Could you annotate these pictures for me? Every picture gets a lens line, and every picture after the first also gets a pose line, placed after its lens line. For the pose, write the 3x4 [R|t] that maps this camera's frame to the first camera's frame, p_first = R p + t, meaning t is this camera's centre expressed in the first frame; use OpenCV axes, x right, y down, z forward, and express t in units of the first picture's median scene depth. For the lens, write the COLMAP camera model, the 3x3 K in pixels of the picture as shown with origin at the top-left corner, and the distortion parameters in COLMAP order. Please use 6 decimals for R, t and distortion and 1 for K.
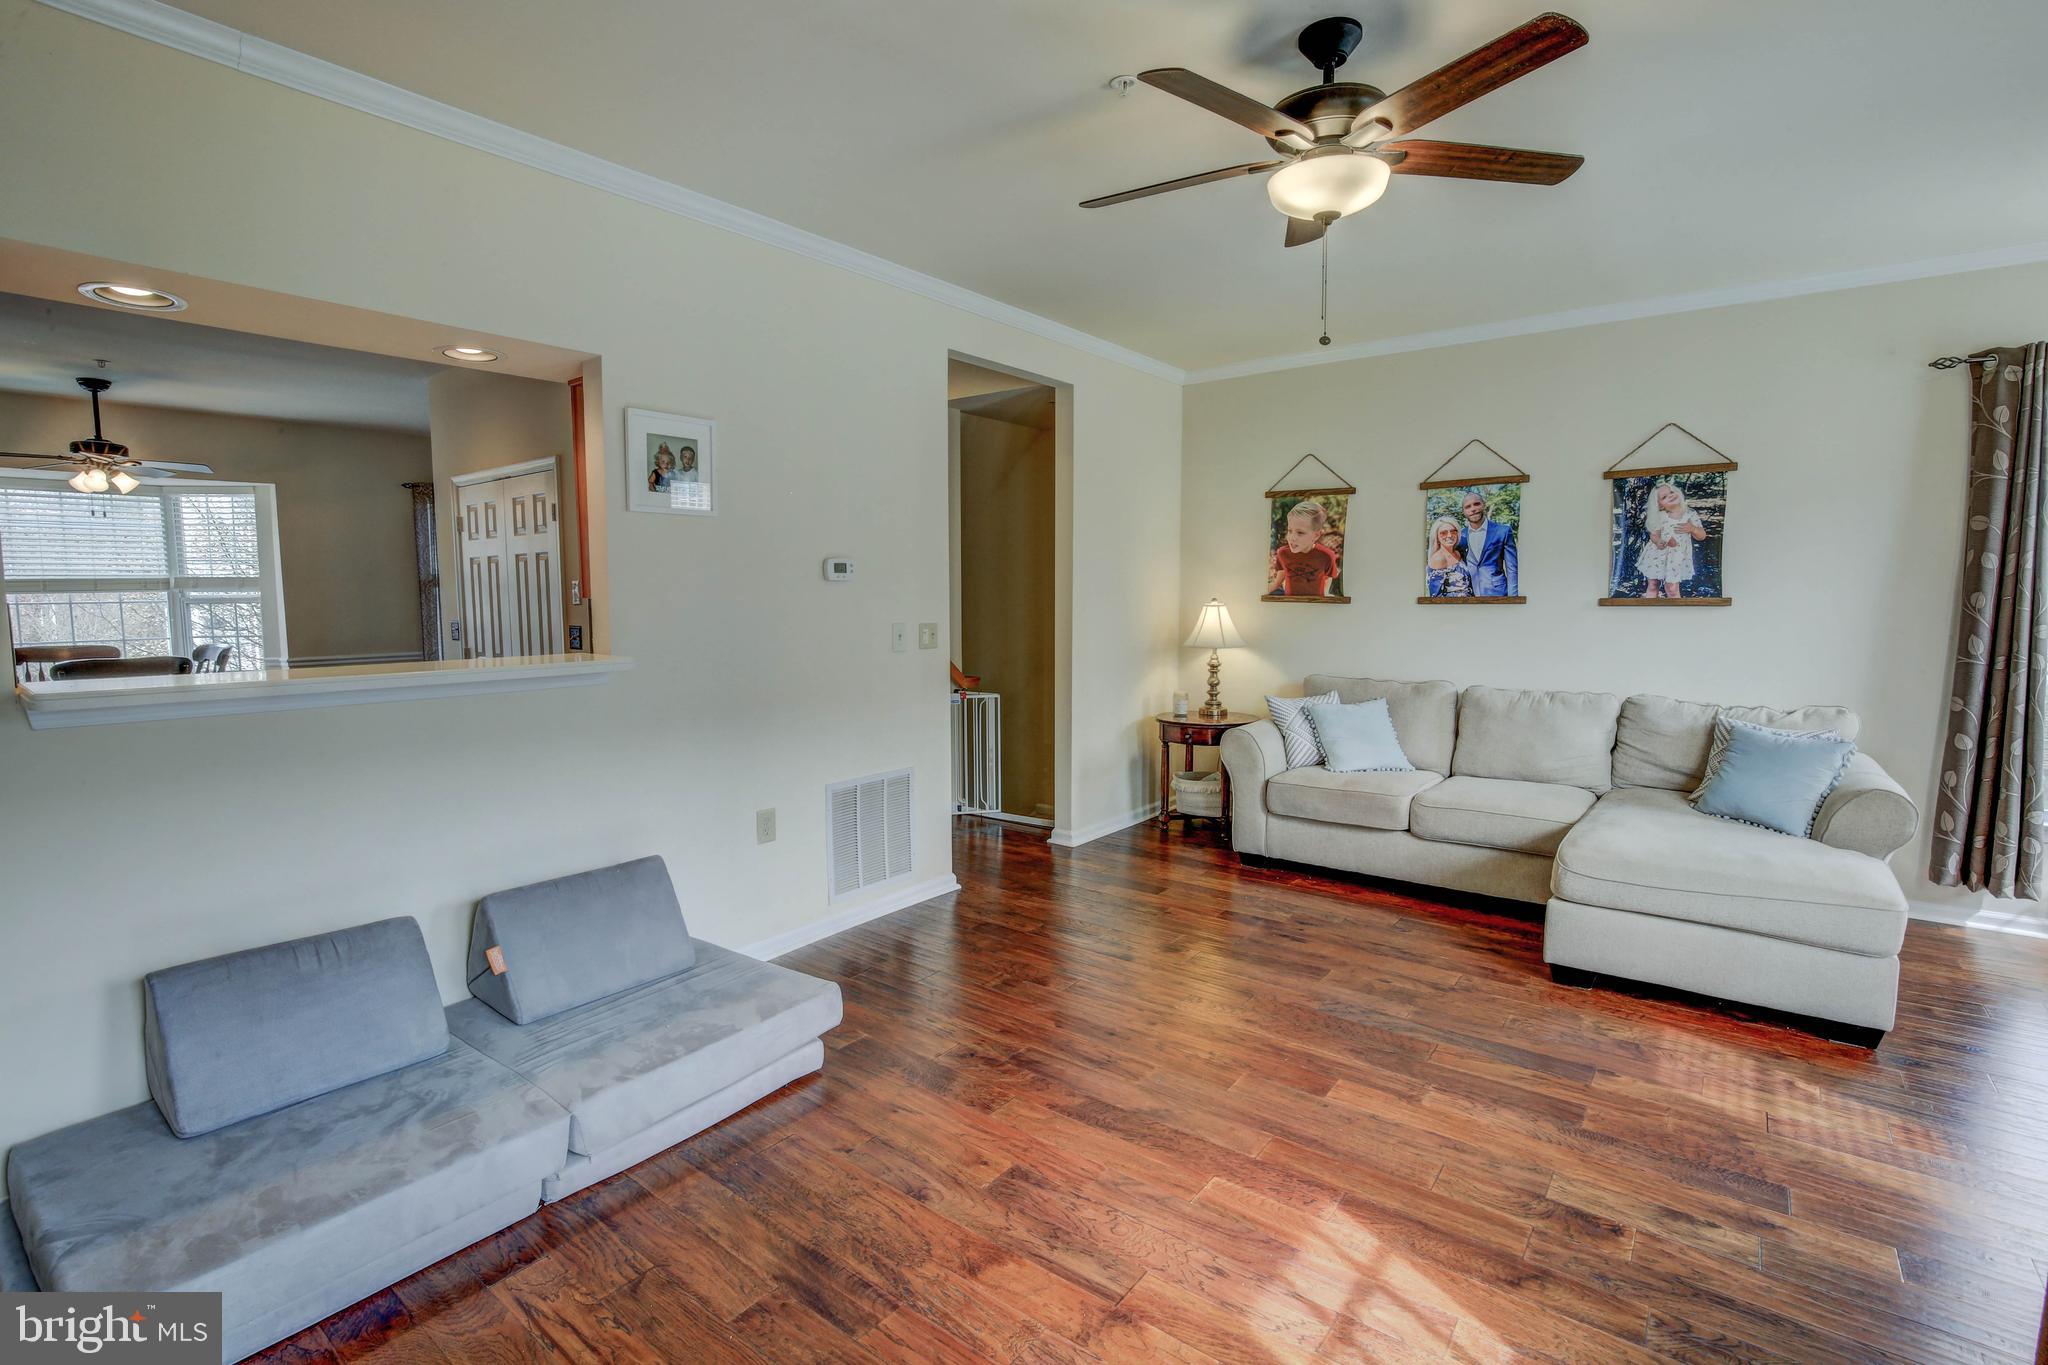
lens RADIAL K [[941.8, 0, 1010.8], [0, 941.8, 683.3], [0, 0, 1]] dist [-0.035469, 0.006339]
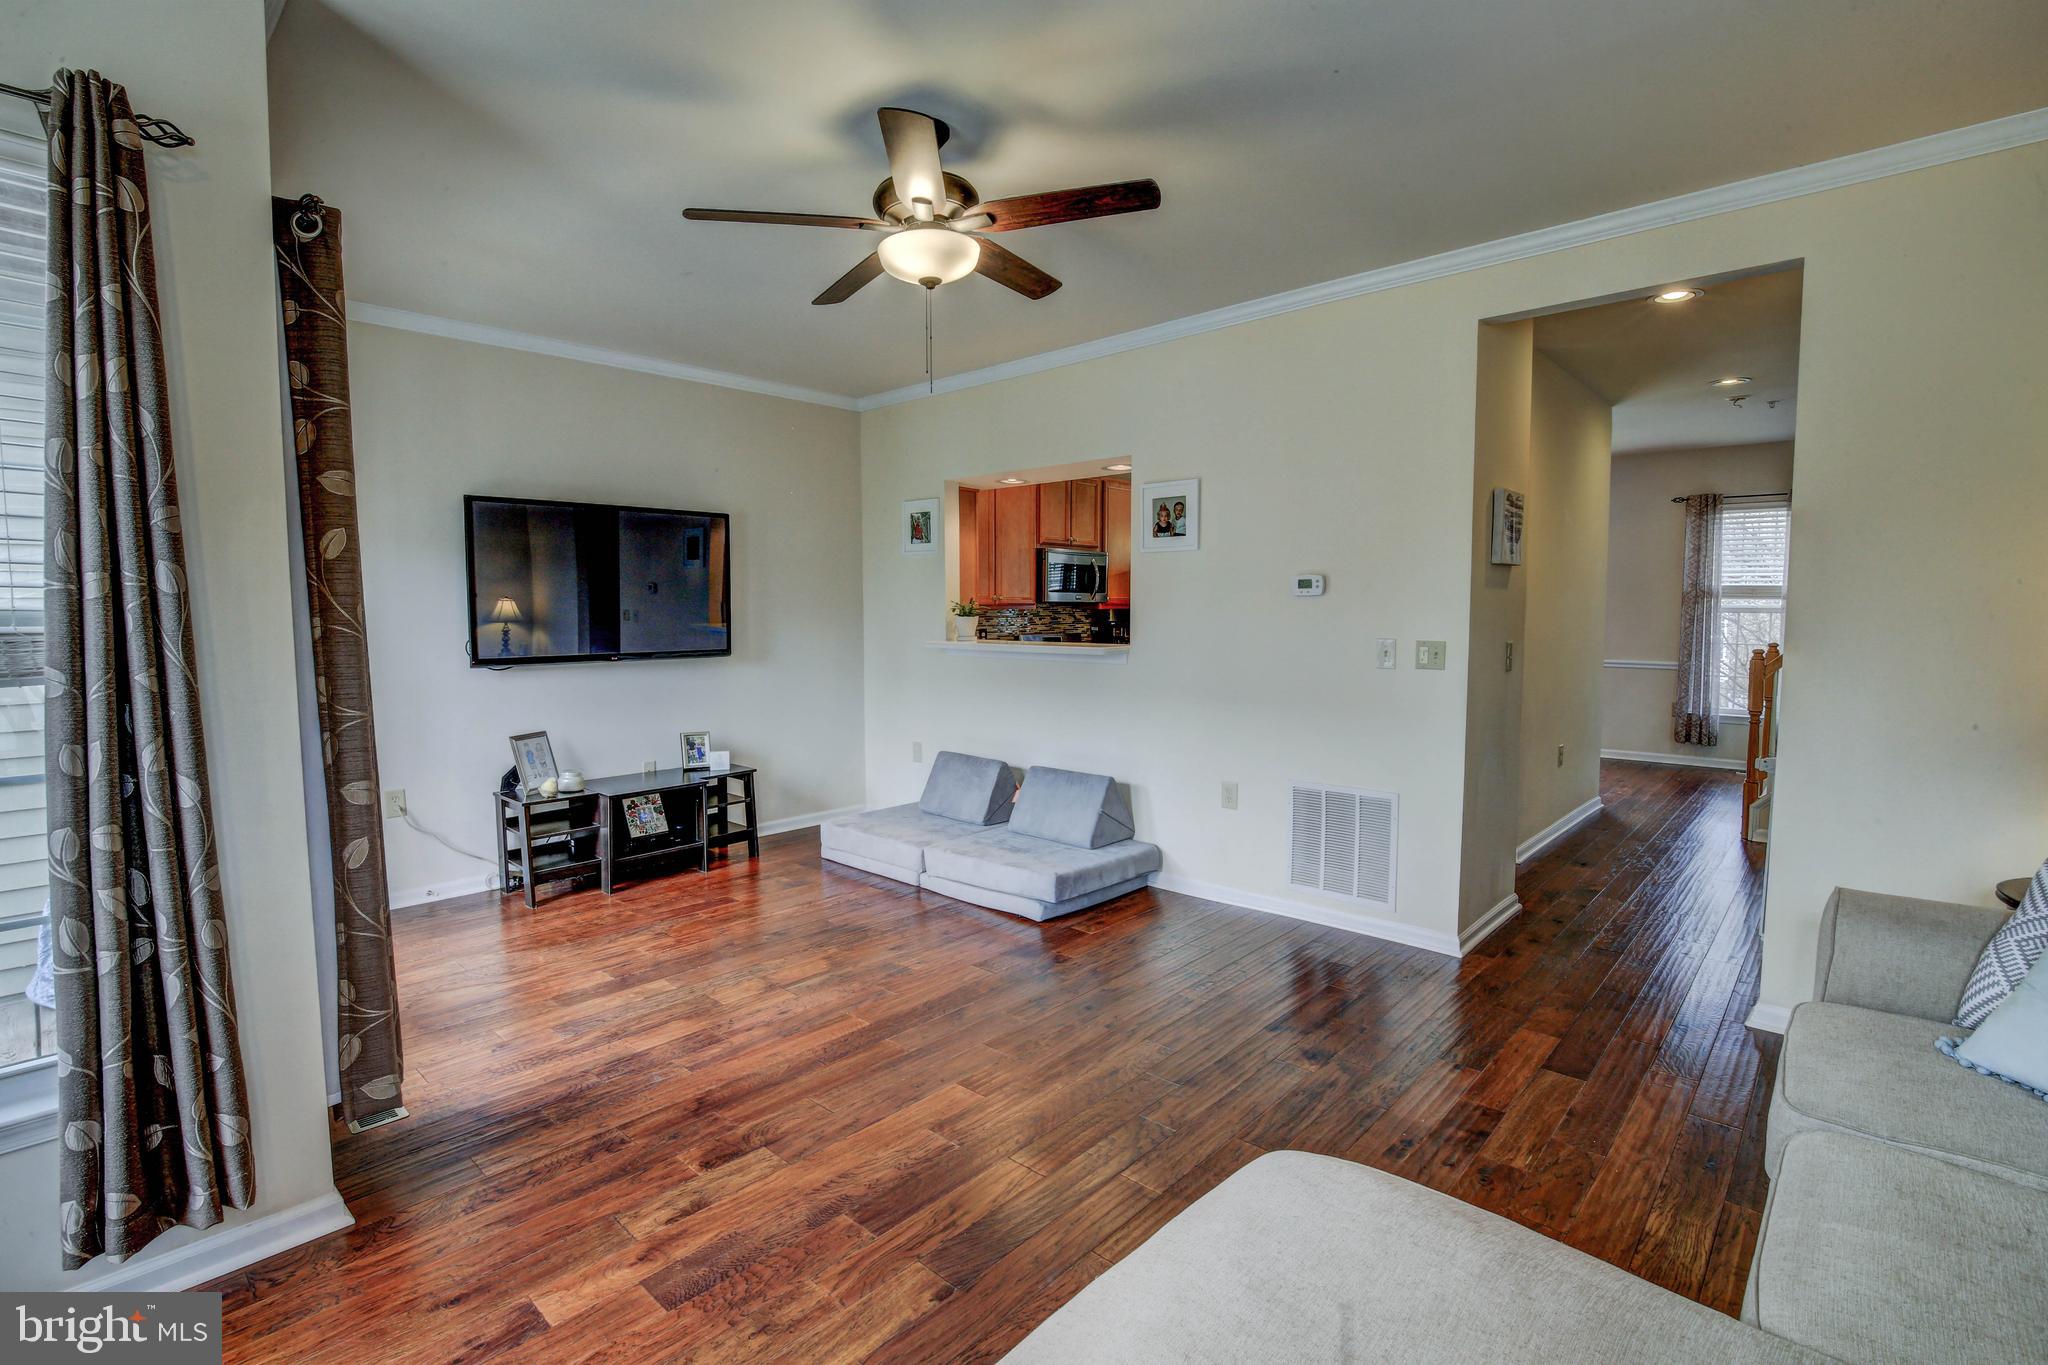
lens RADIAL K [[941.8, 0, 1016.6], [0, 941.8, 686.2], [0, 0, 1]] dist [-0.035469, 0.006339]
pose [[-0.083505, 0.085599, -0.992824, 0.978857], [-0.091102, 0.991476, 0.093146, -0.080030], [0.992334, 0.098227, -0.074995, 0.799804]]
